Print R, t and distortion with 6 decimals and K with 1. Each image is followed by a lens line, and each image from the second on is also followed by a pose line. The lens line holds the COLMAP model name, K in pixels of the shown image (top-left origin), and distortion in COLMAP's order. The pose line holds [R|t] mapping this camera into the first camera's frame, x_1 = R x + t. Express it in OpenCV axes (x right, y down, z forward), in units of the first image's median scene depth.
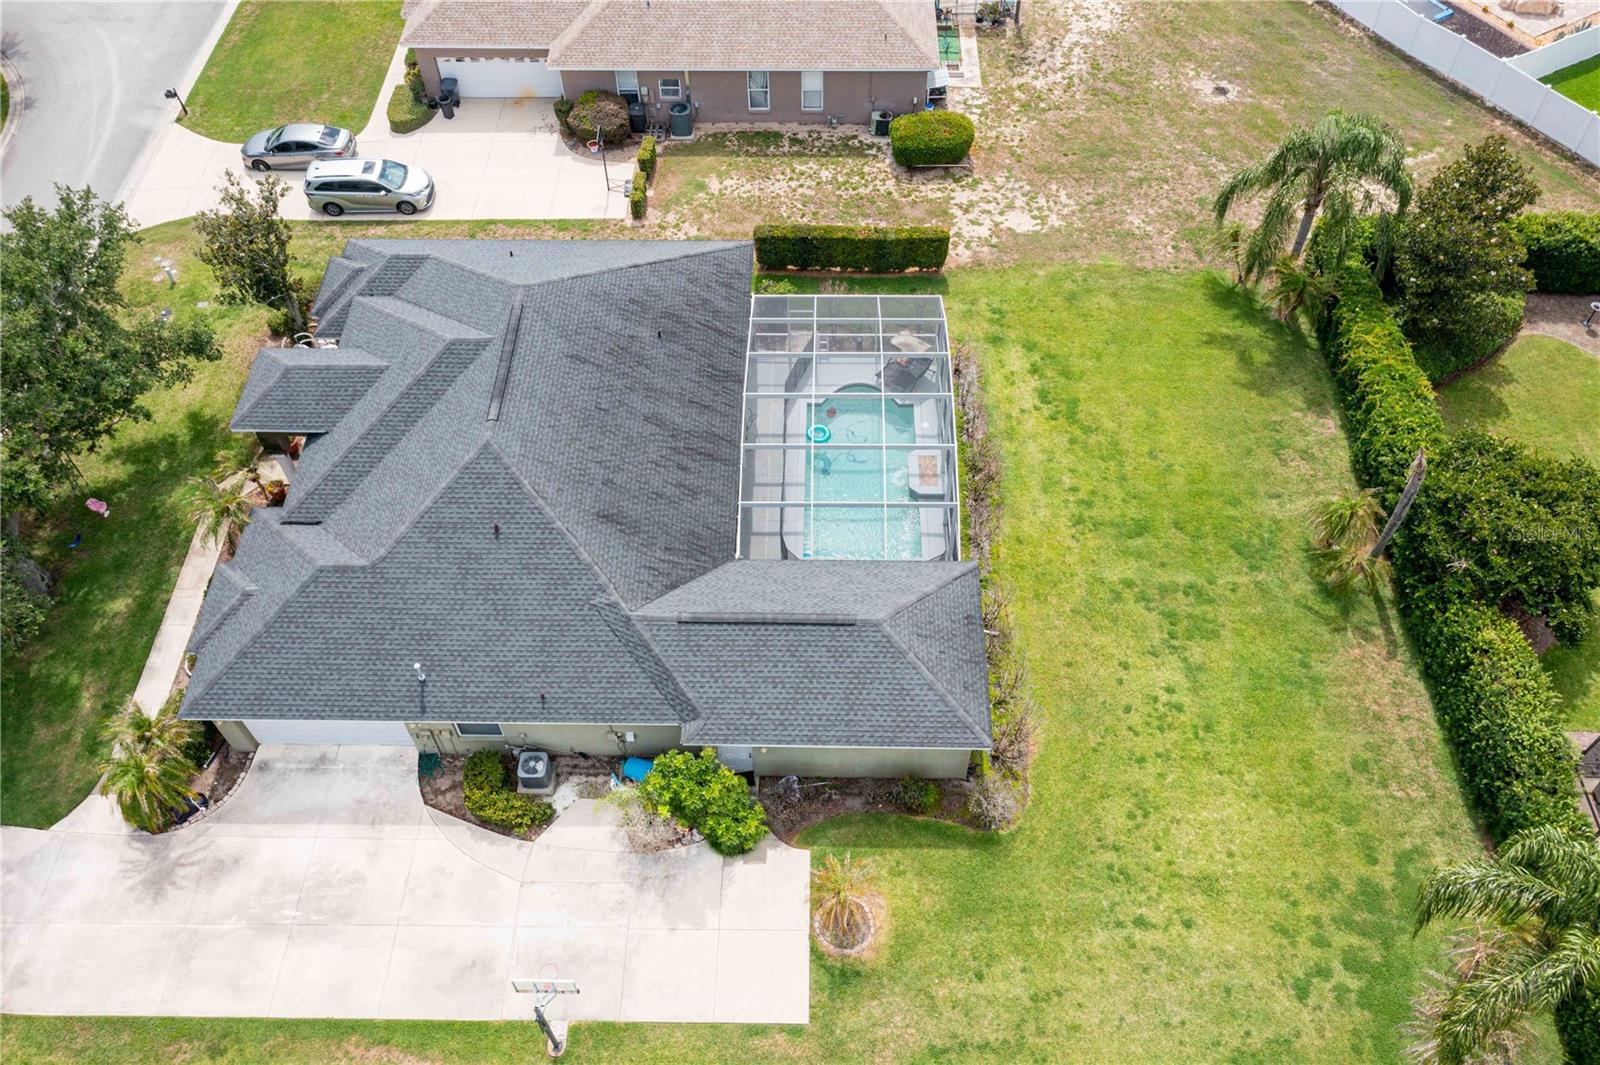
lens RADIAL K [[1287.9, 0, 800.0], [0, 1287.9, 532.5], [0, 0, 1]] dist [0.007445, 0.008324]
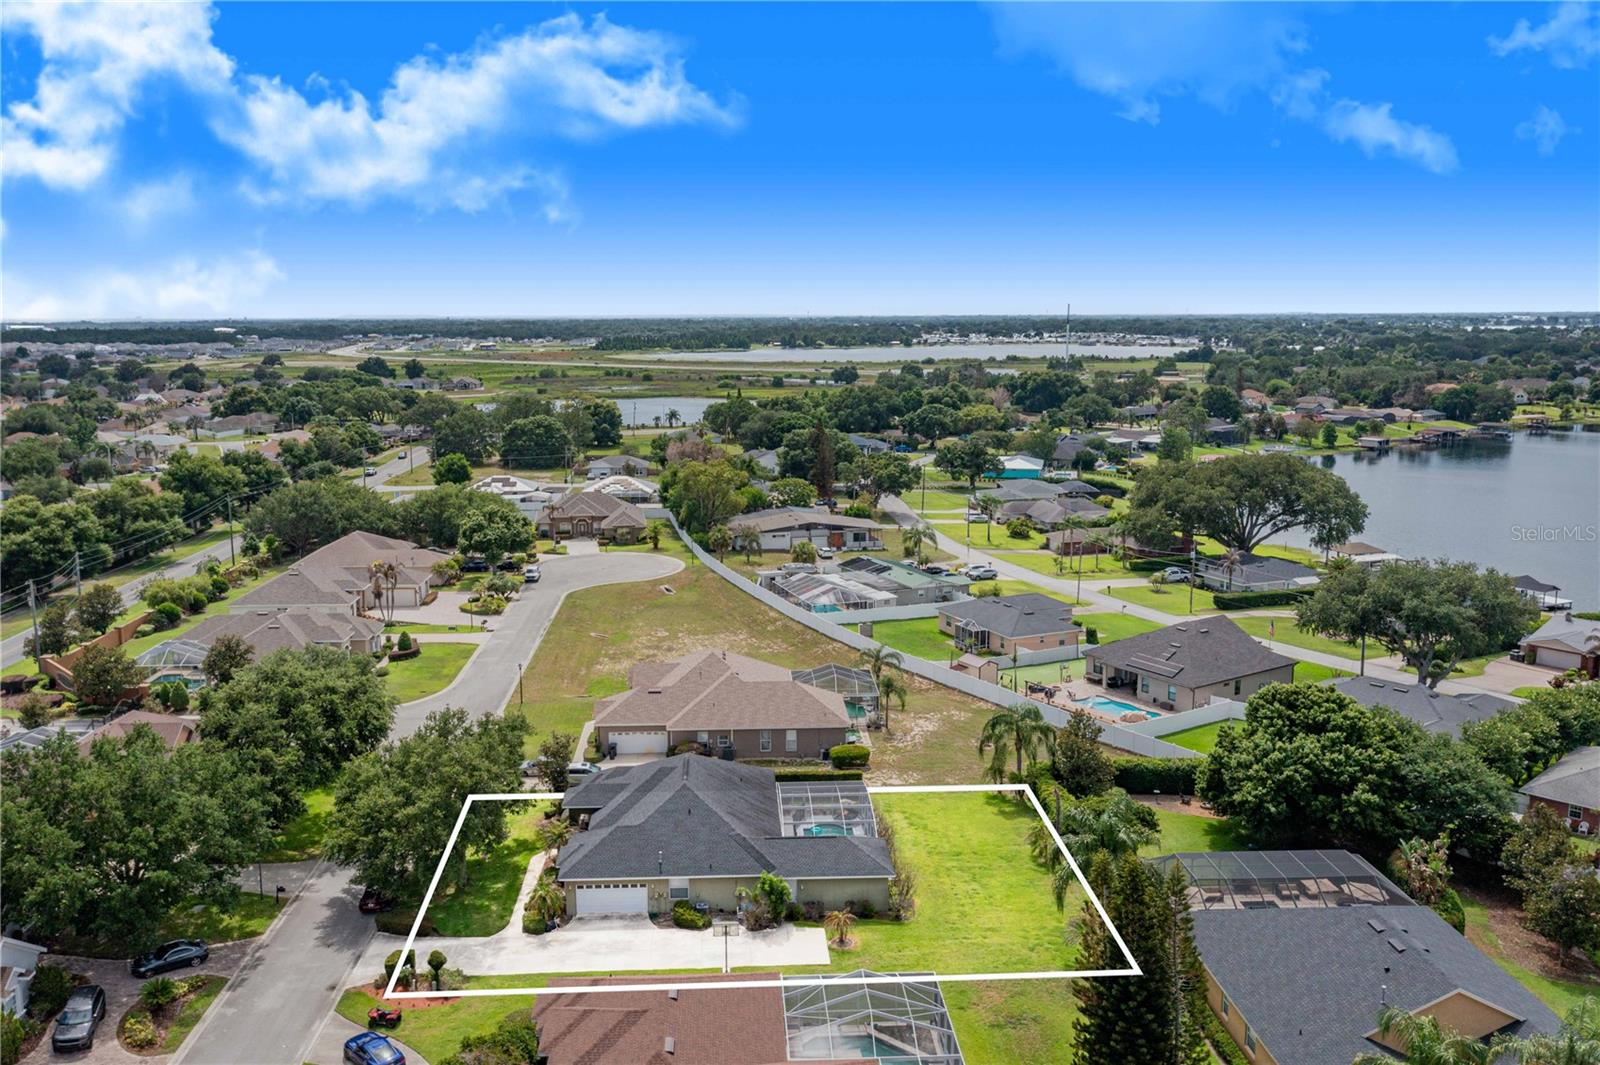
lens RADIAL K [[1337.2, 0, 800.0], [0, 1337.2, 532.5], [0, 0, 1]] dist [-0.003125, -0.000812]
pose [[0.996970, -0.004389, 0.077669, -0.202294], [0.056016, 0.733304, -0.677589, 1.239968], [-0.053981, 0.679887, 0.731328, -1.147480]]
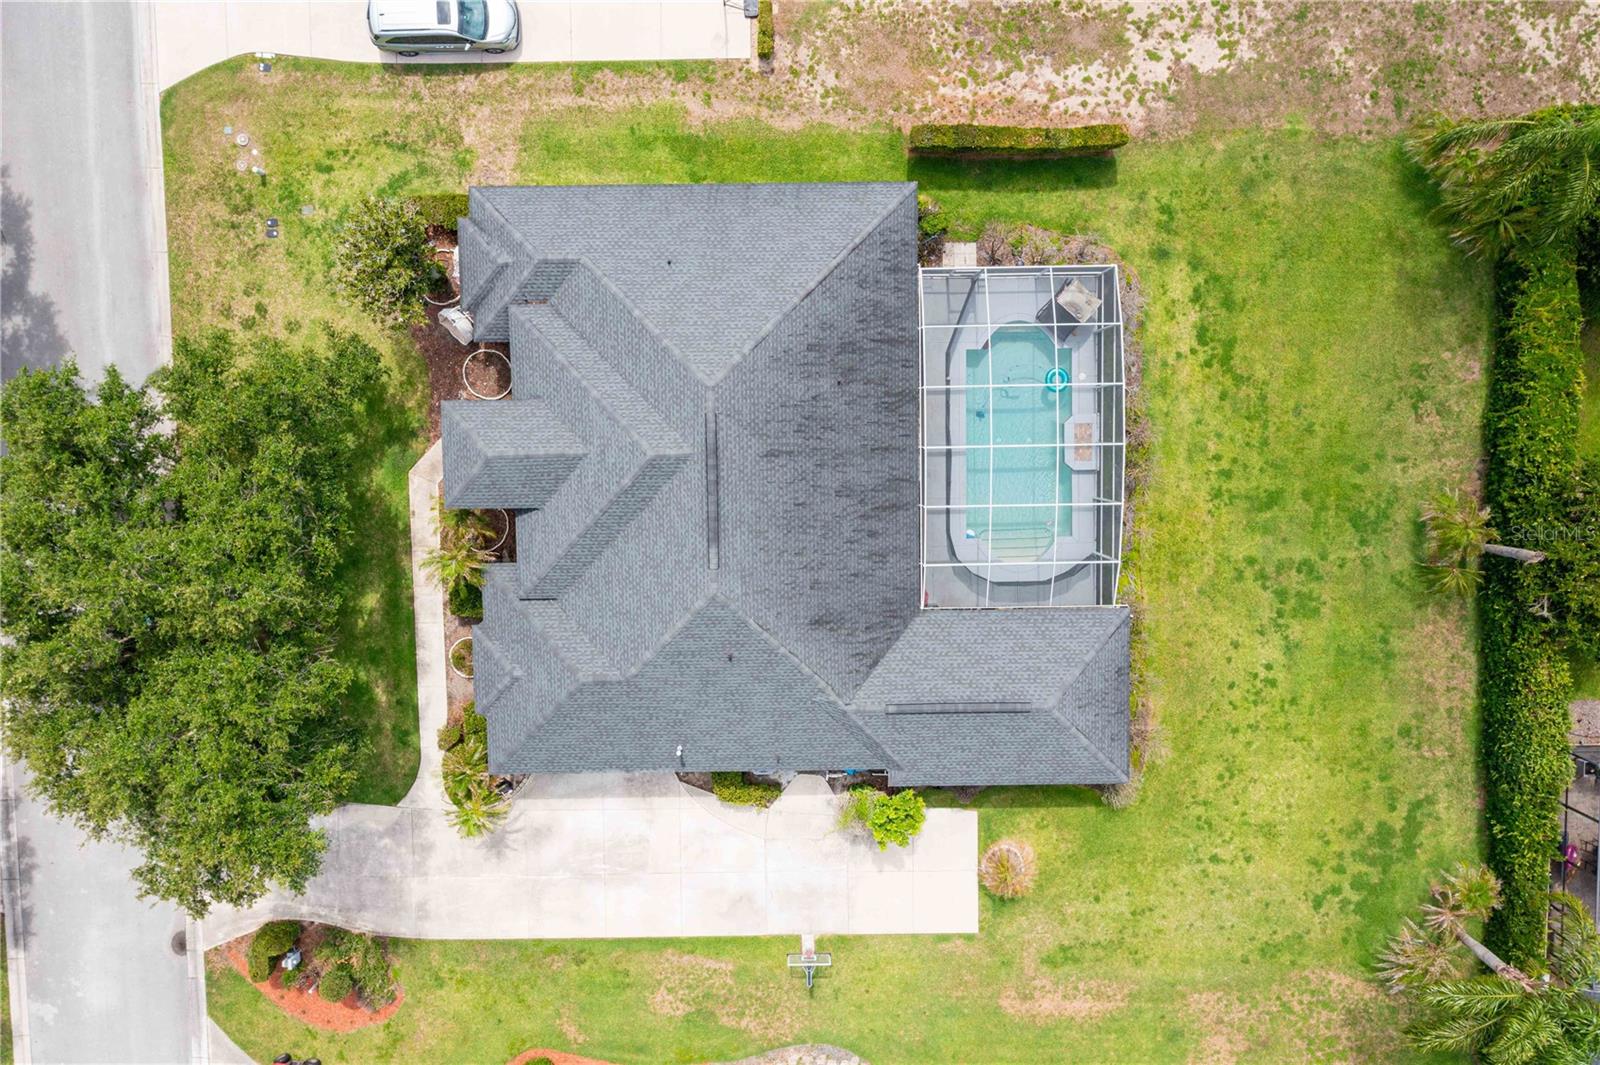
lens RADIAL K [[1287.9, 0, 800.0], [0, 1287.9, 532.5], [0, 0, 1]] dist [0.007445, 0.008324]
pose [[0.999318, -0.034480, 0.013193, -0.168068], [0.016447, 0.735739, 0.677066, -0.800518], [-0.033052, -0.676387, 0.735804, 0.197408]]
